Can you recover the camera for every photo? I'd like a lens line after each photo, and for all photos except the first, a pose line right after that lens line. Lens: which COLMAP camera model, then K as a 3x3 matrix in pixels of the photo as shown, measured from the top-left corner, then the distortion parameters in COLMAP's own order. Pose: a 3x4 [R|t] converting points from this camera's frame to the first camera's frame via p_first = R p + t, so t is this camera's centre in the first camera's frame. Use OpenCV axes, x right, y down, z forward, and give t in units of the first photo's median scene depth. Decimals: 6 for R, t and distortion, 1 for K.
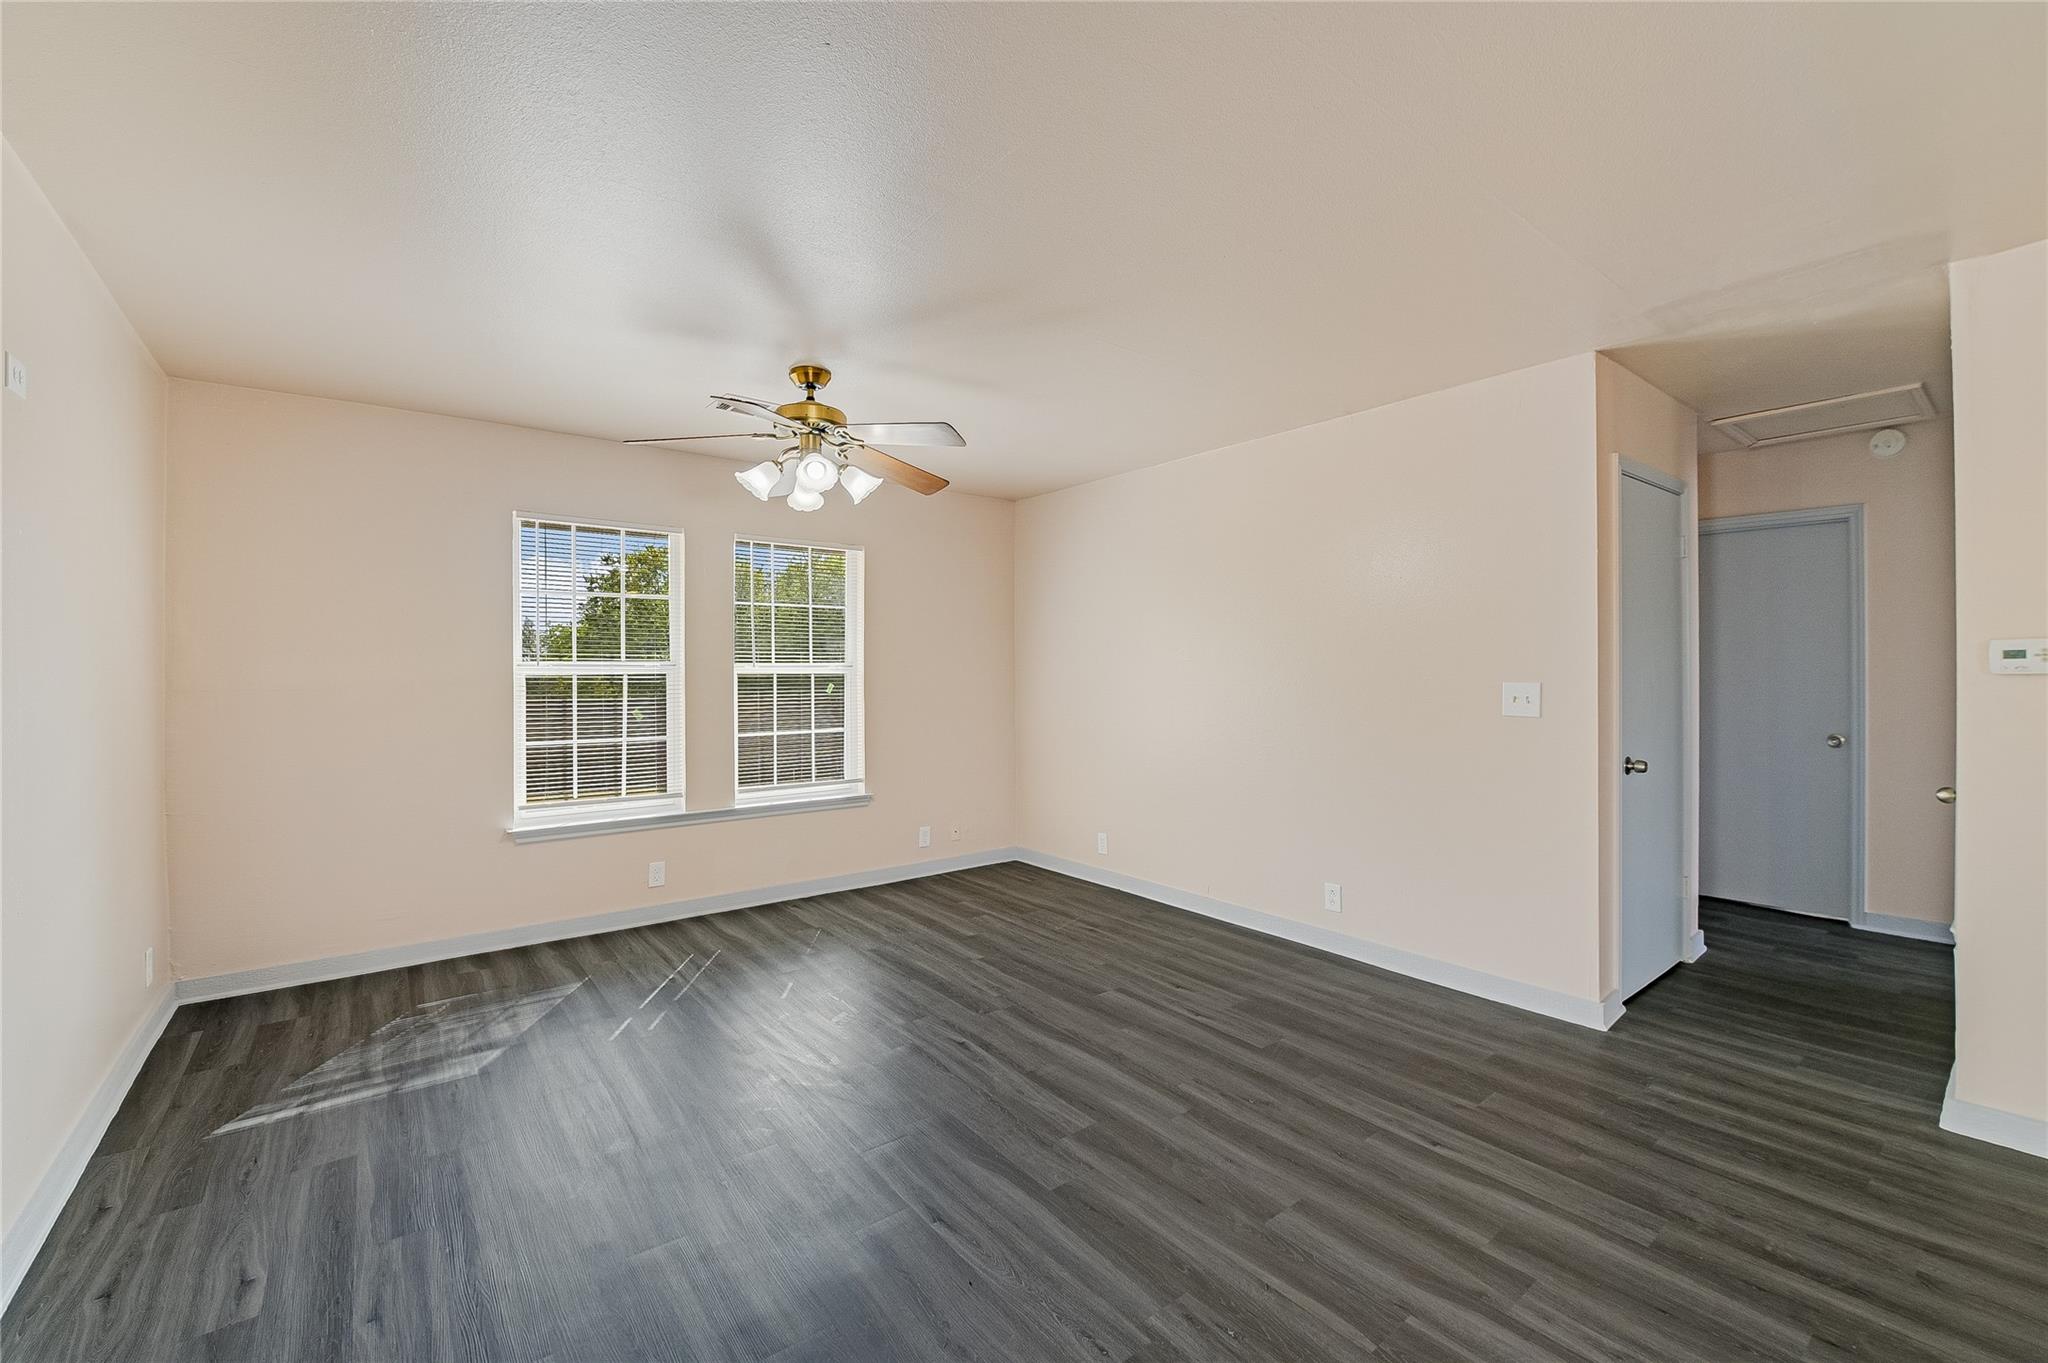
lens RADIAL K [[838.9, 0, 1024.0], [0, 838.9, 681.5], [0, 0, 1]] dist [0.001139, 0.000262]
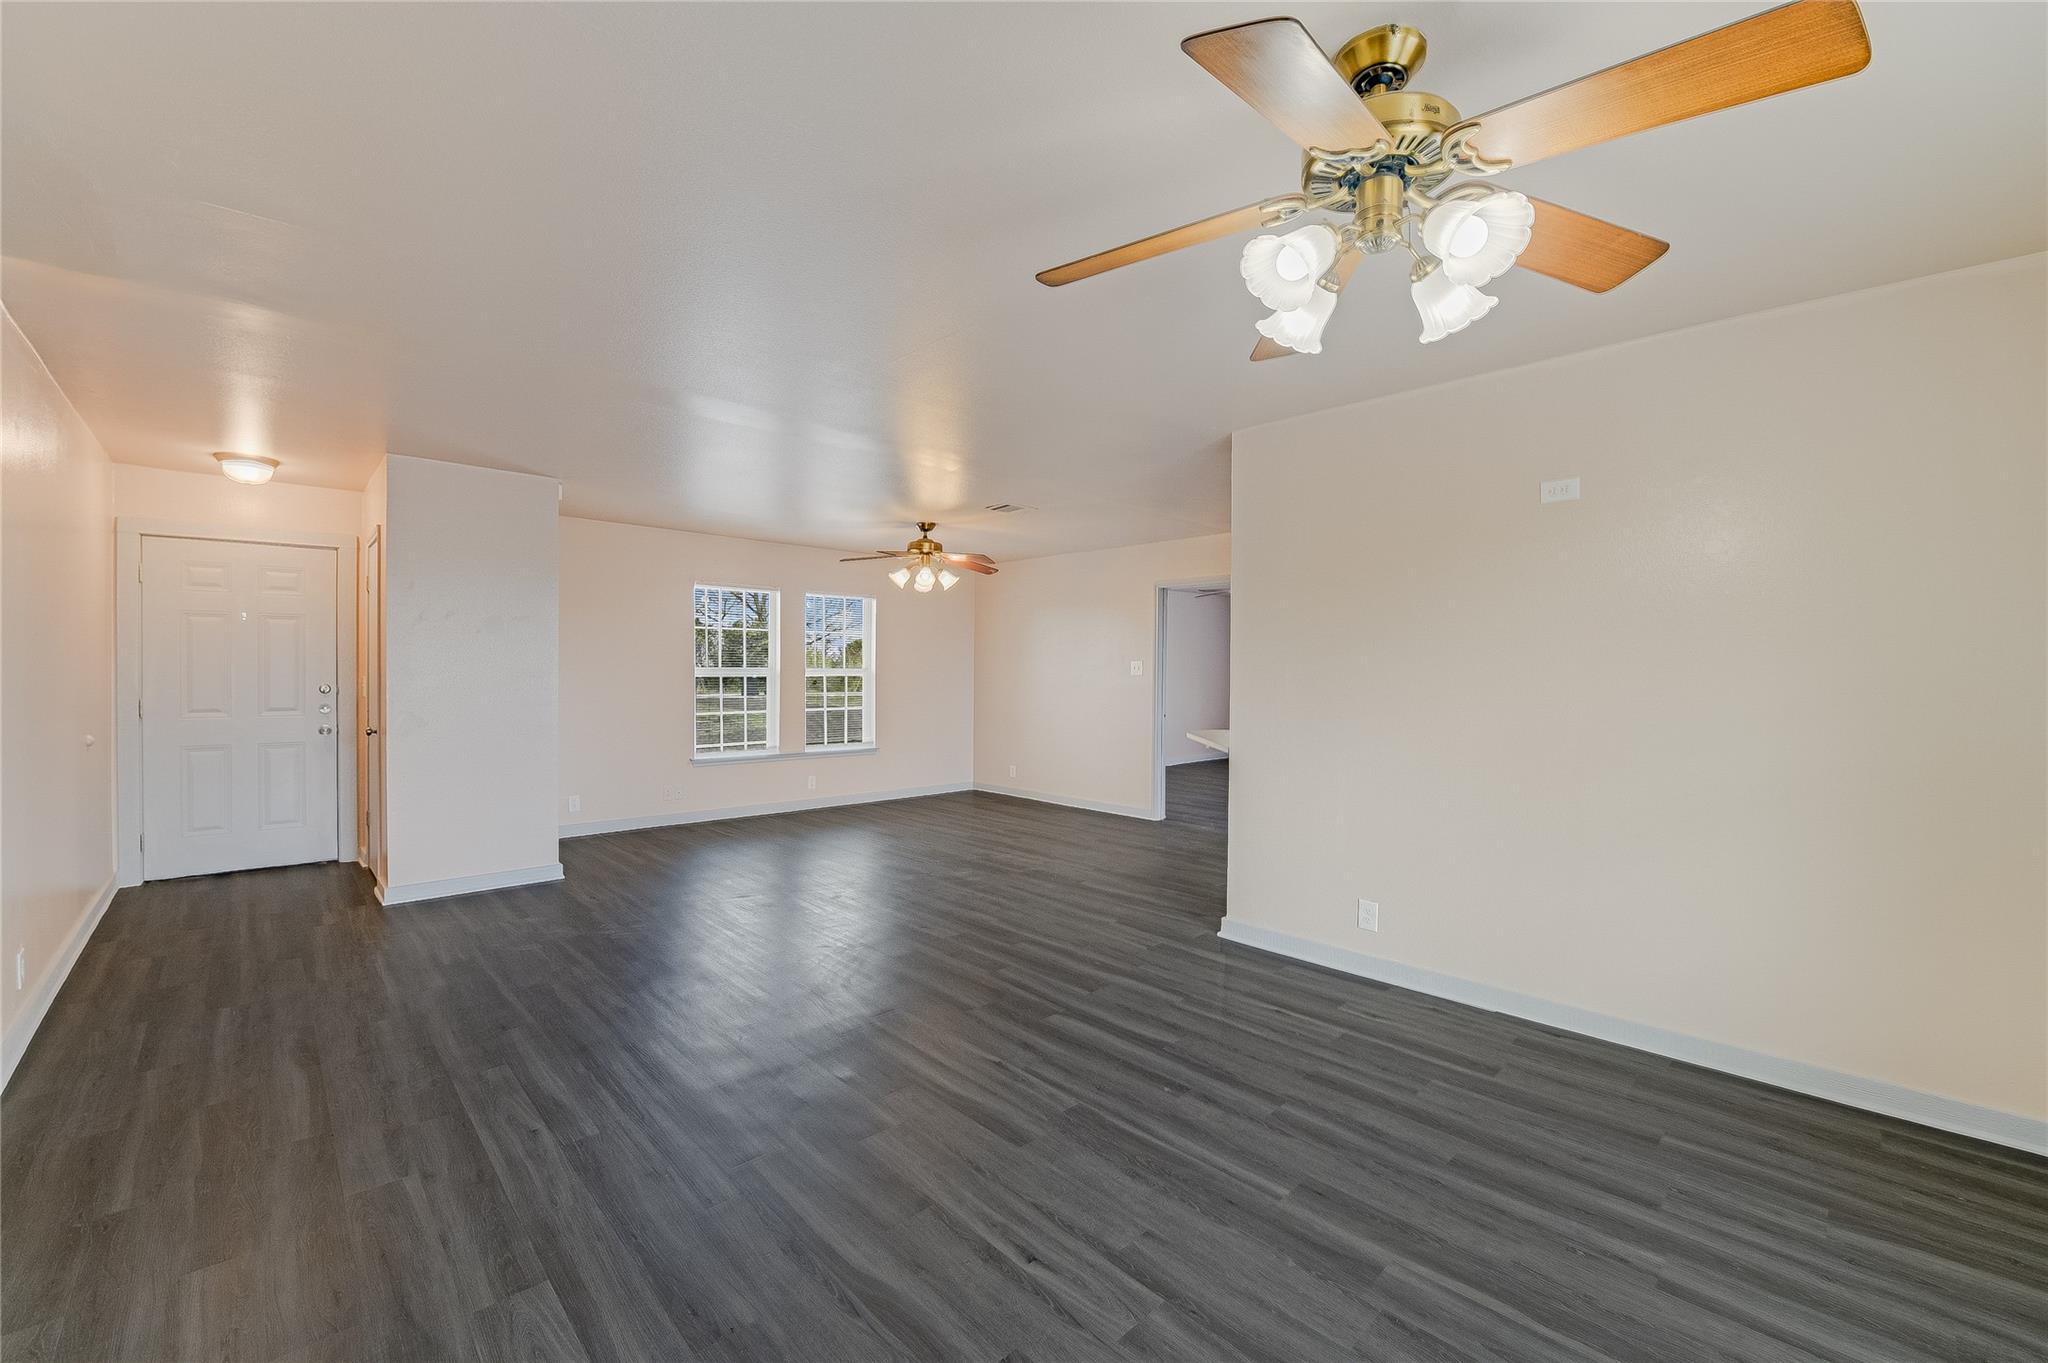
lens RADIAL K [[826.3, 0, 1024.0], [0, 826.3, 681.5], [0, 0, 1]] dist [-0.000915, 0.000067]
pose [[-0.994515, -0.000929, -0.104586, -0.002435], [-0.003446, 0.999709, 0.023889, -0.016315], [0.104533, 0.024118, -0.994229, 1.196592]]
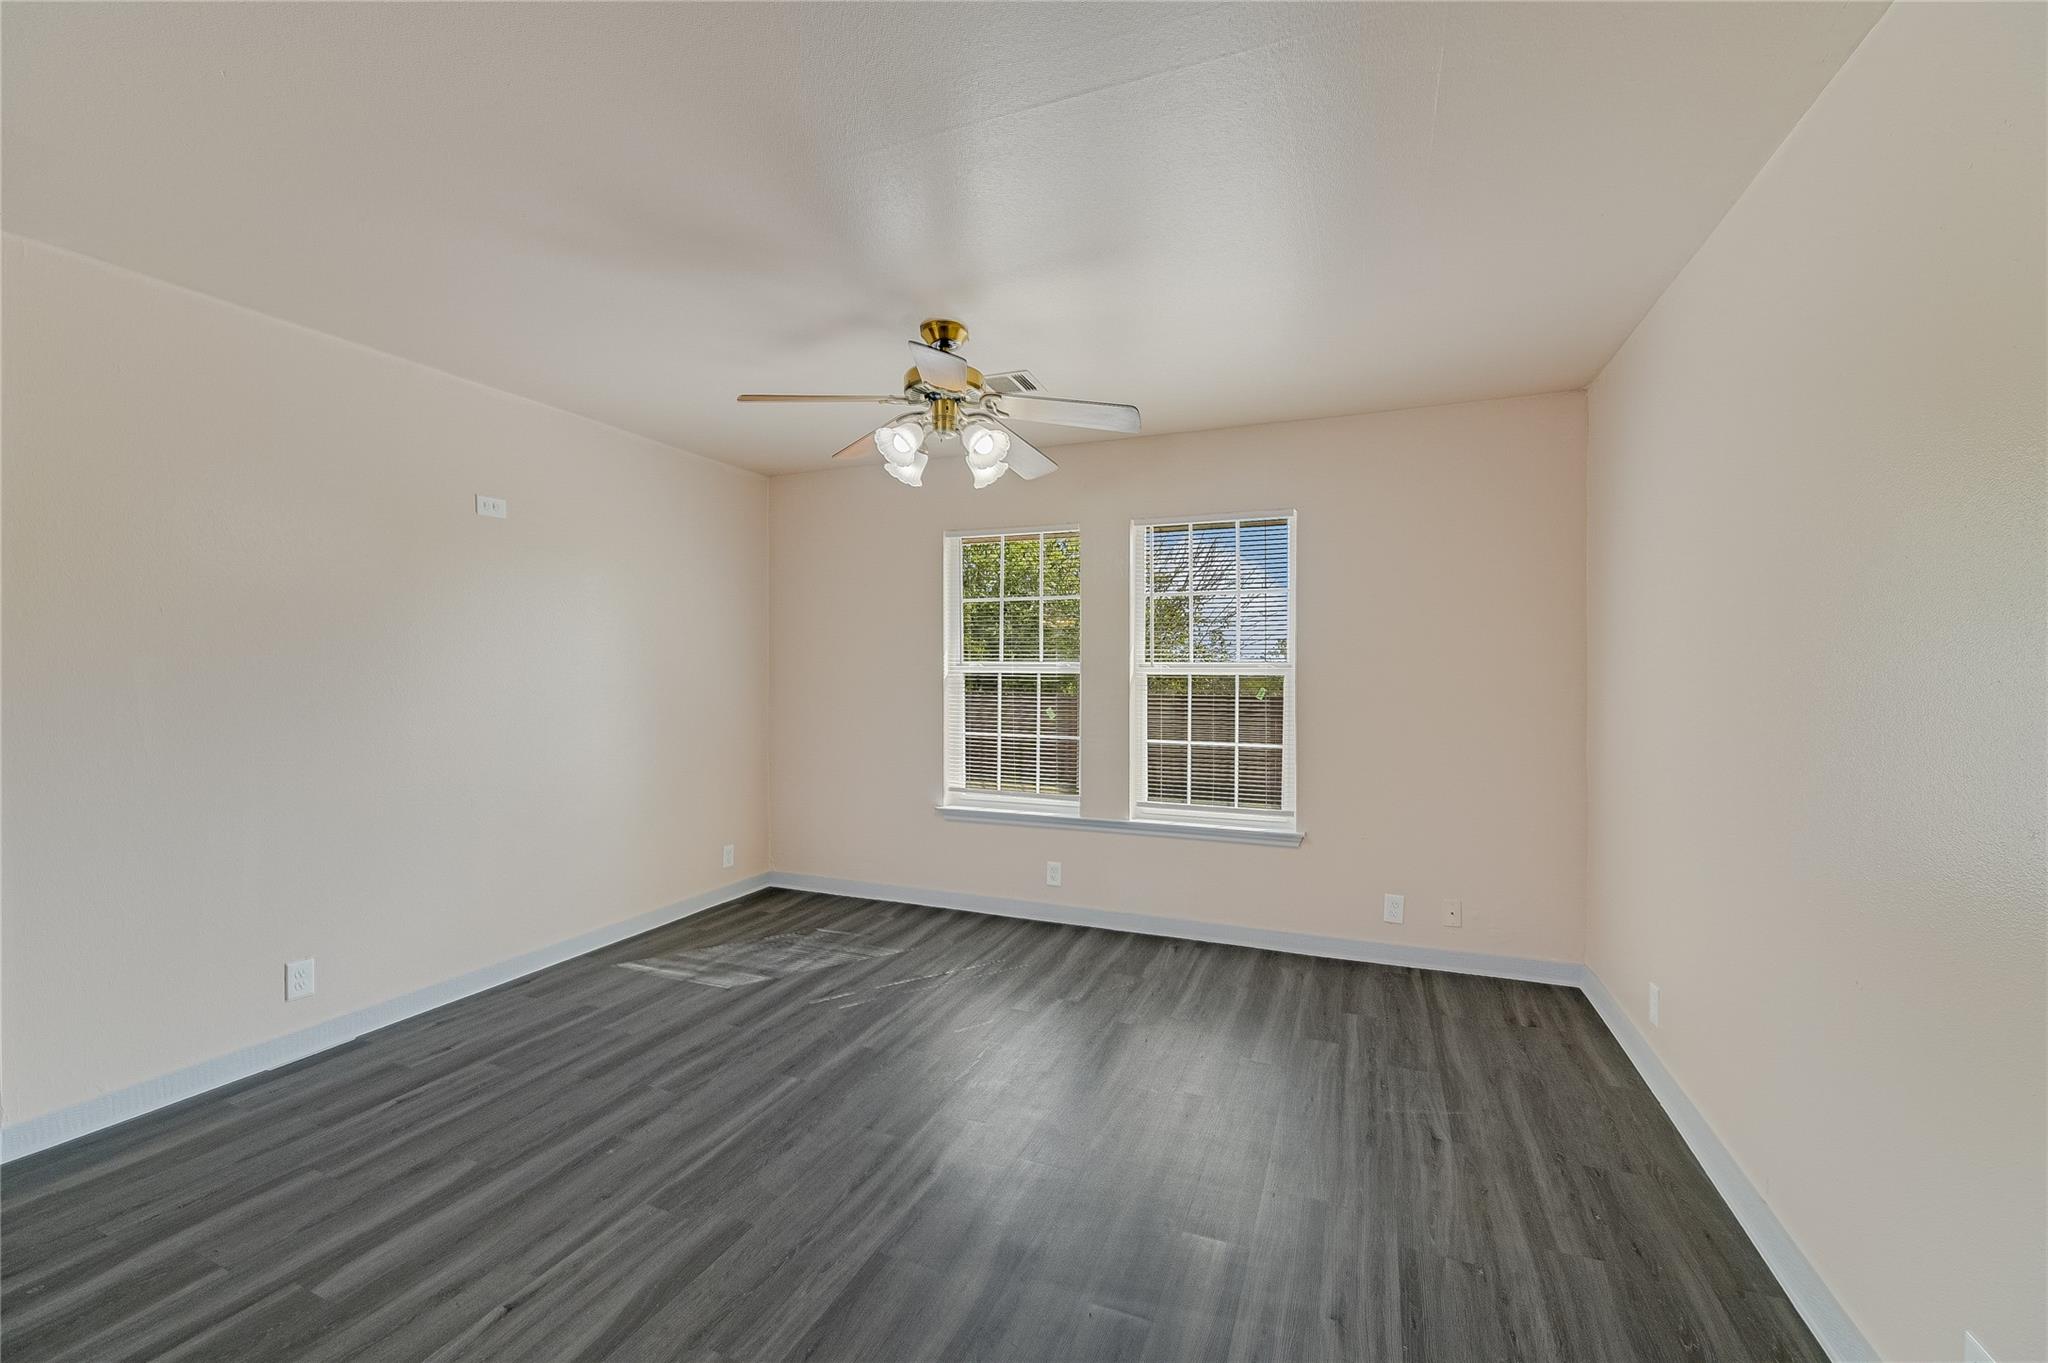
lens RADIAL K [[826.3, 0, 1024.0], [0, 826.3, 681.5], [0, 0, 1]] dist [-0.000915, 0.000067]
pose [[0.497959, 0.013430, -0.867097, 0.439854], [-0.014644, 0.999868, 0.007077, -0.006297], [0.867077, 0.009174, 0.498090, 0.526414]]
